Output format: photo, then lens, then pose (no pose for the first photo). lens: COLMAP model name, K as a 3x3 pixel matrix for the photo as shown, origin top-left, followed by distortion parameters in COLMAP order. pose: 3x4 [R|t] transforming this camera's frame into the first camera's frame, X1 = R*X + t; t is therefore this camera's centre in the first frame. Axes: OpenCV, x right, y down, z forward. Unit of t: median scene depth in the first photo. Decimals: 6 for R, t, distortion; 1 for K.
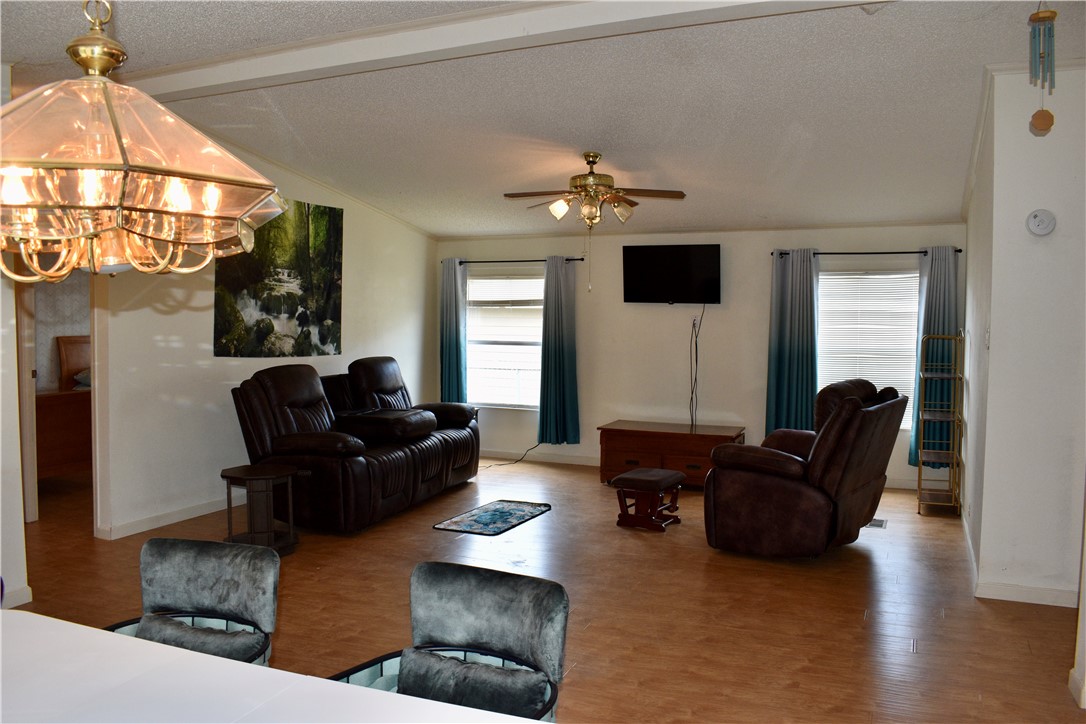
lens RADIAL K [[844.6, 0, 543.0], [0, 844.6, 362.0], [0, 0, 1]] dist [-0.096691, 0.014794]
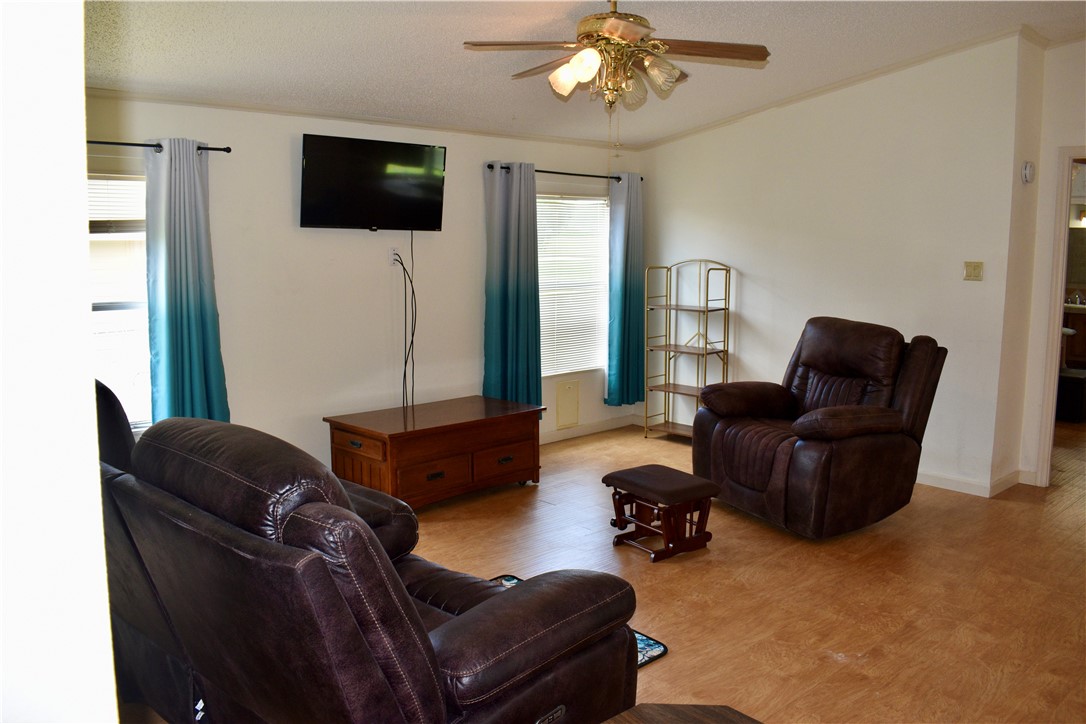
lens RADIAL K [[844.6, 0, 543.0], [0, 844.6, 362.0], [0, 0, 1]] dist [-0.096691, 0.014794]
pose [[0.397143, -0.126881, 0.908944, -0.418543], [0.049344, 0.991917, 0.116904, -0.038041], [-0.916429, -0.001577, 0.400193, 0.628644]]
